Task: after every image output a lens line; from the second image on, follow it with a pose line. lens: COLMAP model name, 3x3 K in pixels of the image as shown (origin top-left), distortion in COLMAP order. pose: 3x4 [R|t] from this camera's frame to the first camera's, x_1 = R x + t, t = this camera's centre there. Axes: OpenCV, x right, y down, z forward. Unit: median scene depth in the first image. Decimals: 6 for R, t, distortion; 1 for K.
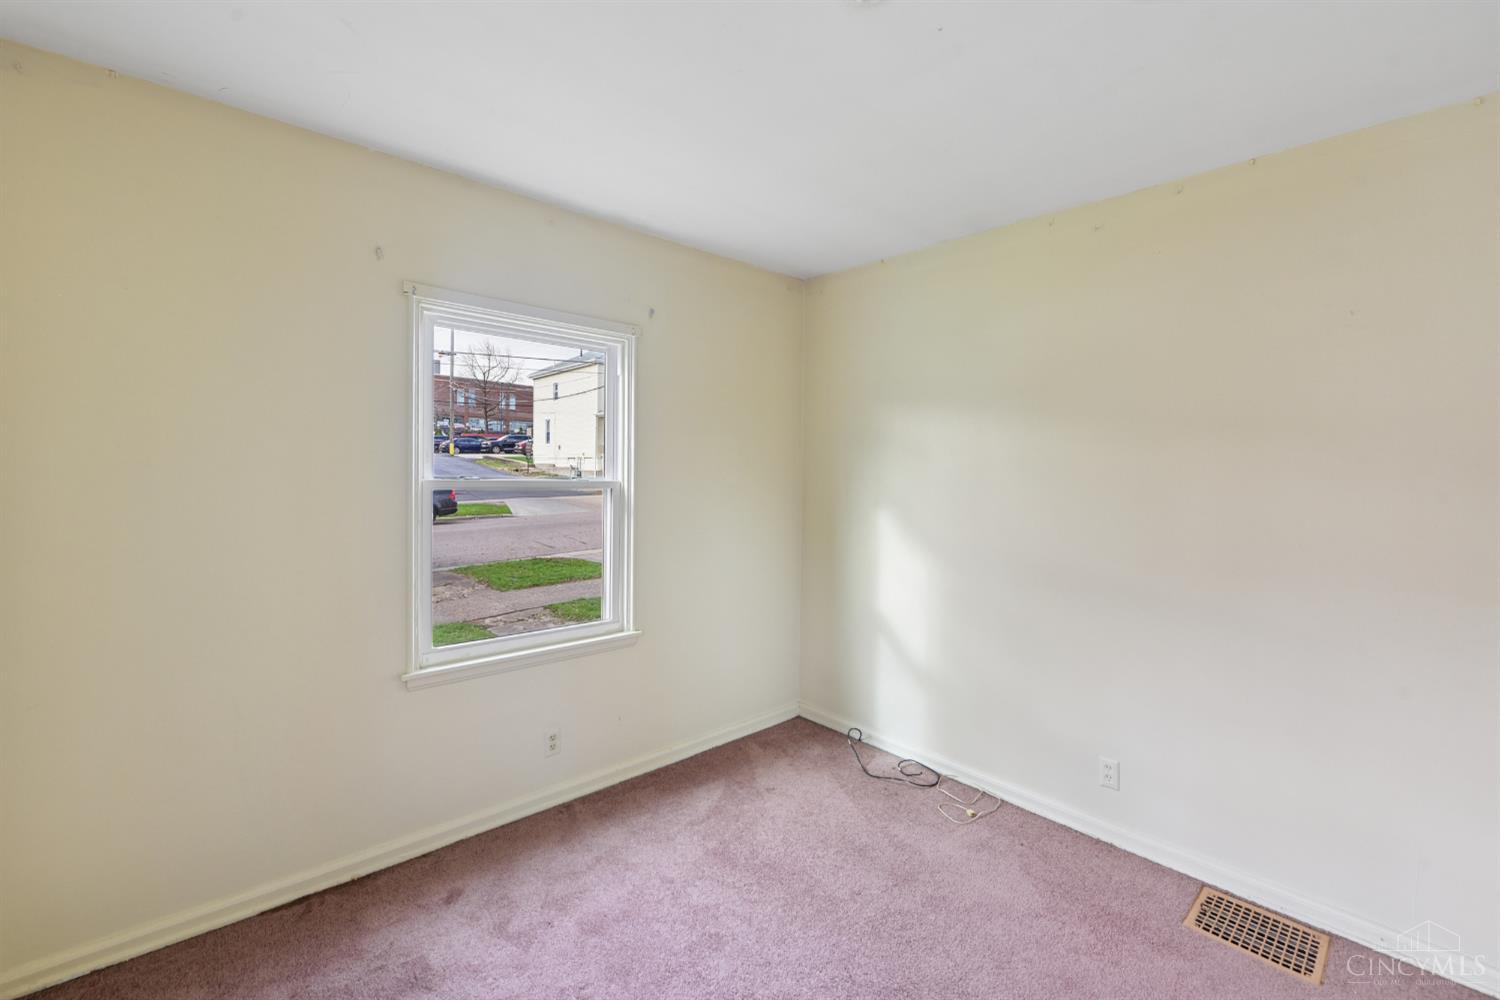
lens RADIAL K [[617.2, 0, 755.6], [0, 617.2, 494.3], [0, 0, 1]] dist [-0.002954, -0.000698]
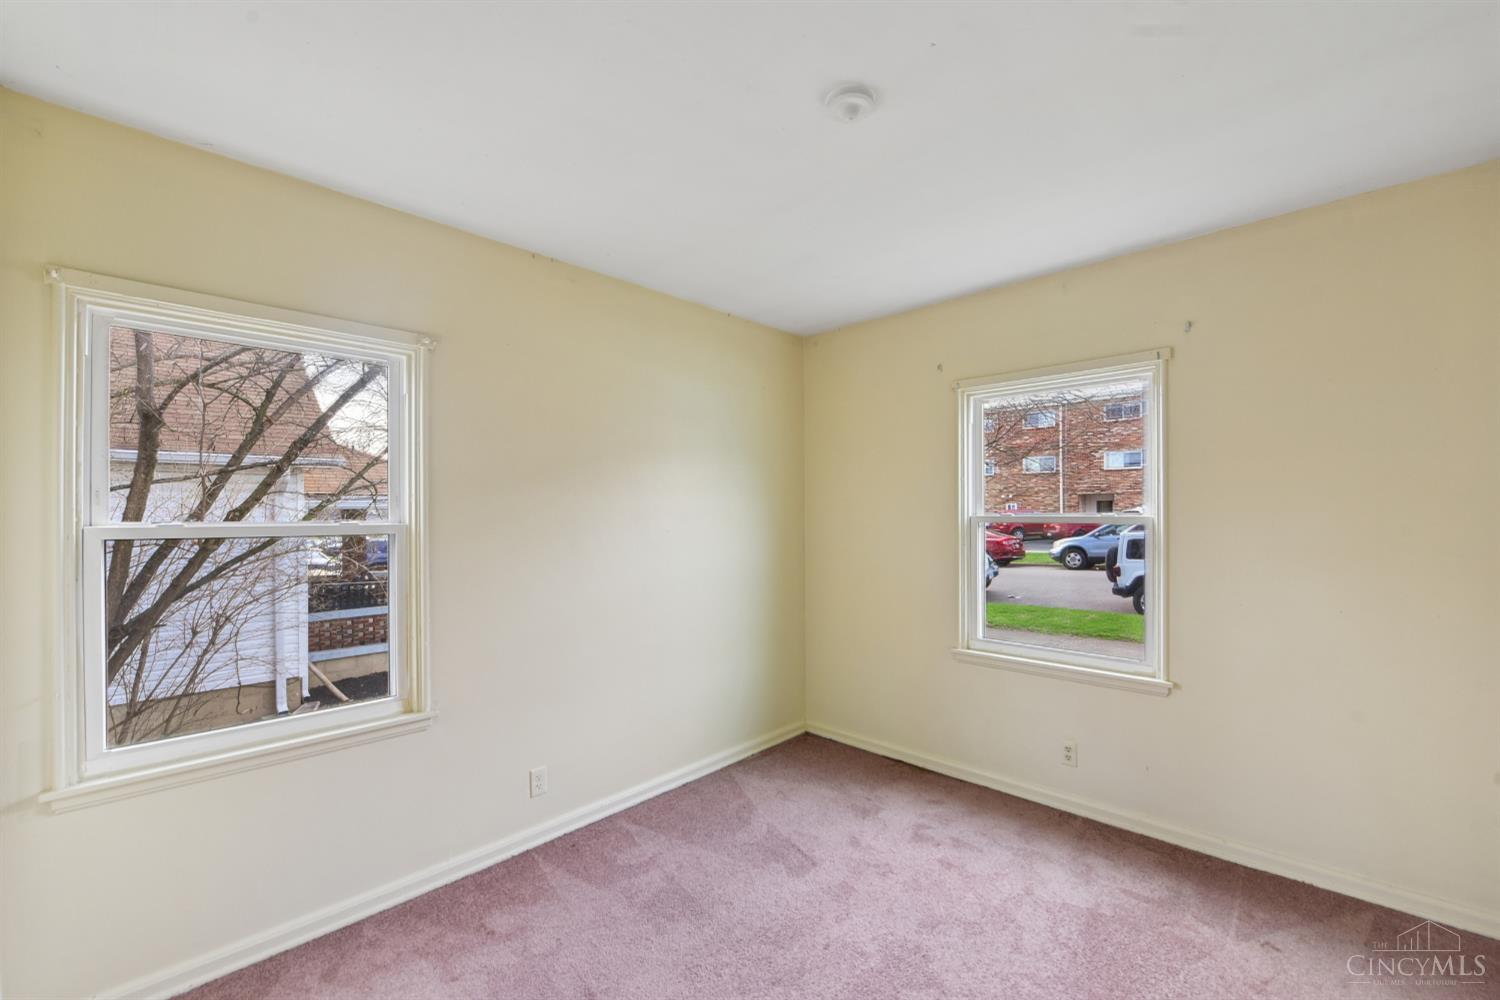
lens RADIAL K [[617.2, 0, 755.6], [0, 617.2, 494.3], [0, 0, 1]] dist [-0.002954, -0.000698]
pose [[0.082832, -0.022152, -0.996317, 0.826416], [-0.007540, 0.999710, -0.022855, -0.035760], [0.996535, 0.009405, 0.082641, 0.391939]]
